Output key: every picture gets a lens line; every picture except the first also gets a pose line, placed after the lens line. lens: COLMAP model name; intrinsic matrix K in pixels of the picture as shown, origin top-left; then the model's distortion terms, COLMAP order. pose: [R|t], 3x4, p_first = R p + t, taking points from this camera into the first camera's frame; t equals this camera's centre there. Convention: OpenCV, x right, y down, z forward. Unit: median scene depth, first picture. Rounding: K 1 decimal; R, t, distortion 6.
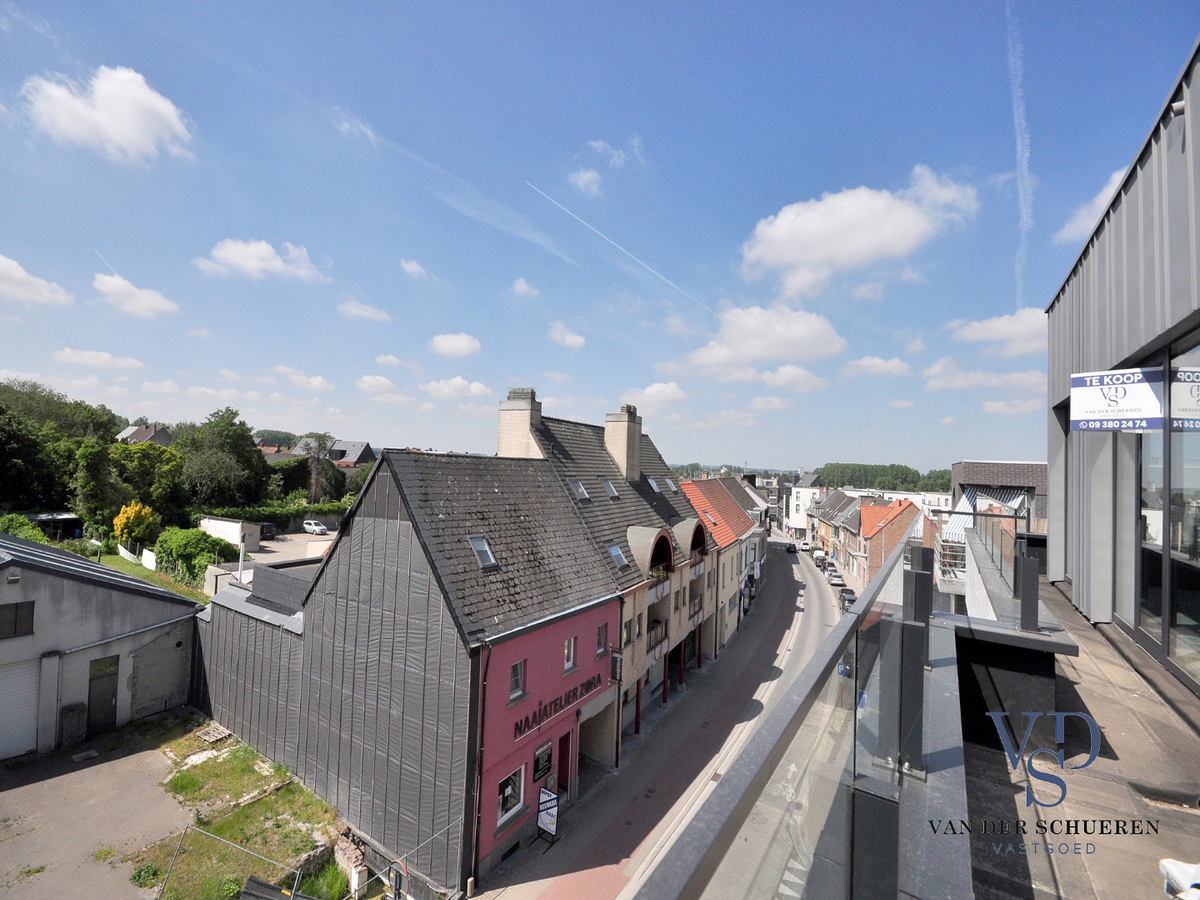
lens RADIAL K [[528.2, 0, 606.1], [0, 528.2, 443.2], [0, 0, 1]] dist [-0.002842, -0.000174]
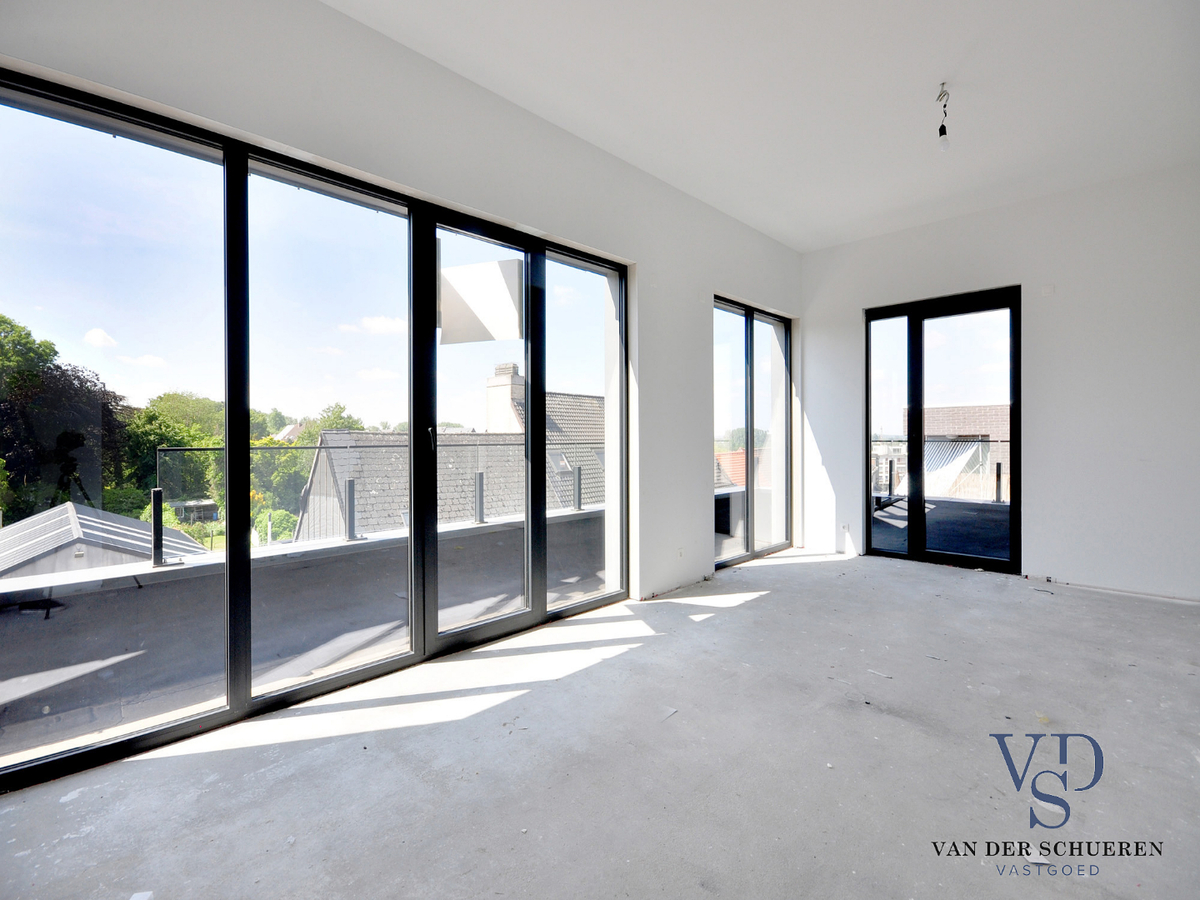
lens RADIAL K [[528.2, 0, 599.7], [0, 528.2, 449.3], [0, 0, 1]] dist [-0.002842, -0.000174]
pose [[0.976733, -0.043586, -0.209981, 0.217181], [0.055325, 0.997198, 0.050354, 0.017253], [0.207198, -0.060799, 0.976408, 0.057702]]
